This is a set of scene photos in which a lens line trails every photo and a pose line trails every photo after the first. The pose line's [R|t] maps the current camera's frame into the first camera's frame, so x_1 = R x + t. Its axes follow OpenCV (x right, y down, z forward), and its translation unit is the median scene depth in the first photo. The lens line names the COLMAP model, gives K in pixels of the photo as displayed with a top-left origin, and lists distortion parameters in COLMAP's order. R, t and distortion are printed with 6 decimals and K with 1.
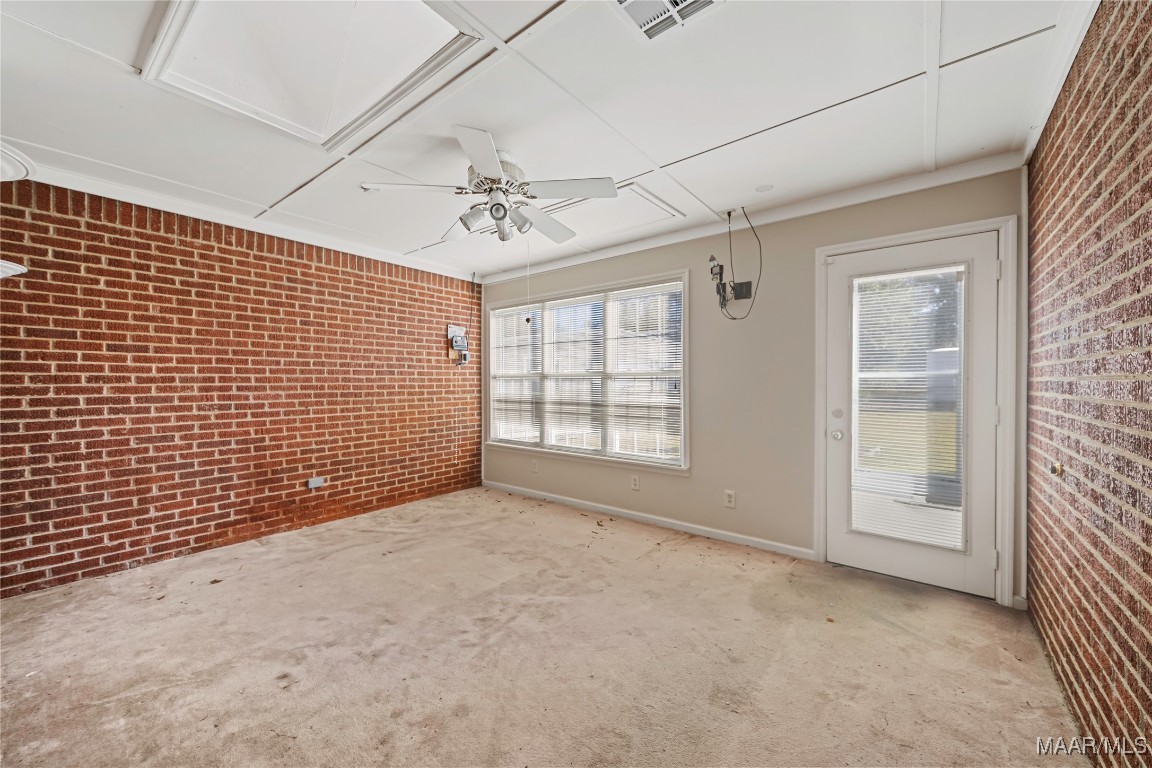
lens RADIAL K [[444.8, 0, 576.6], [0, 444.8, 385.2], [0, 0, 1]] dist [0.002935, 0.000246]
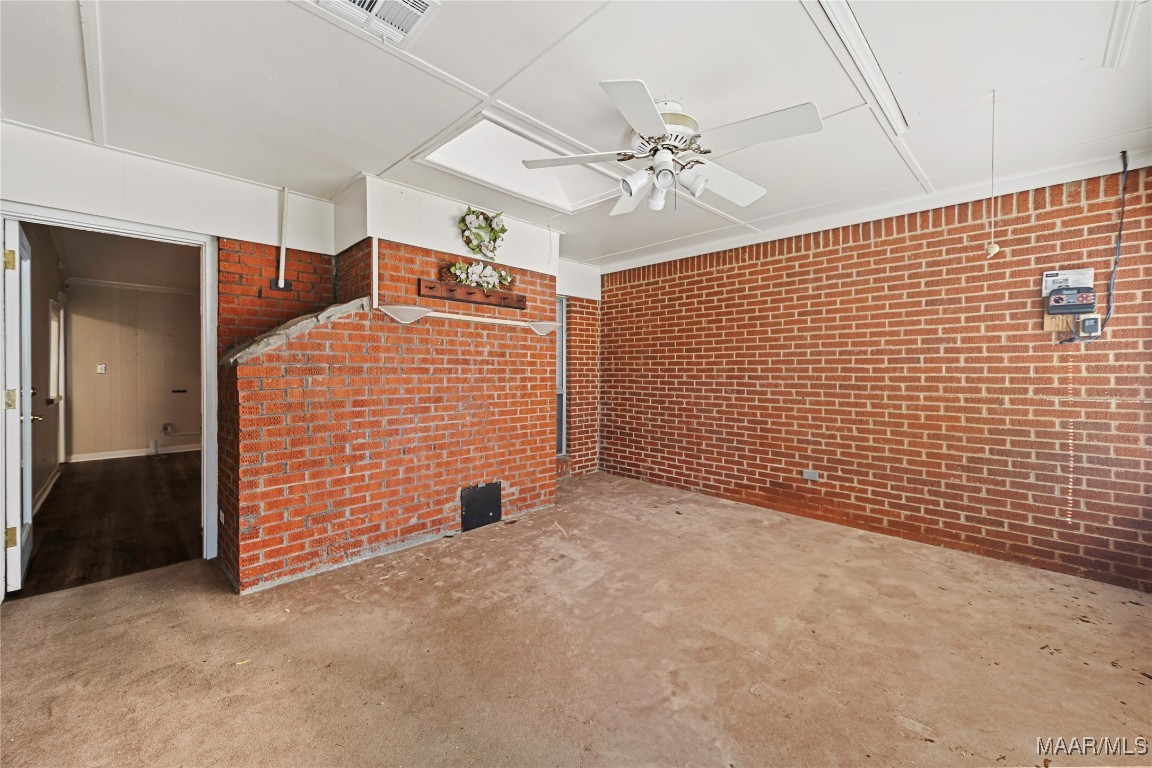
lens RADIAL K [[444.8, 0, 578.4], [0, 444.8, 374.3], [0, 0, 1]] dist [0.002935, 0.000246]
pose [[-0.128990, 0.006451, -0.991625, 0.504267], [-0.010841, 0.999910, 0.007915, -0.005276], [0.991587, 0.011771, -0.128908, 0.693730]]
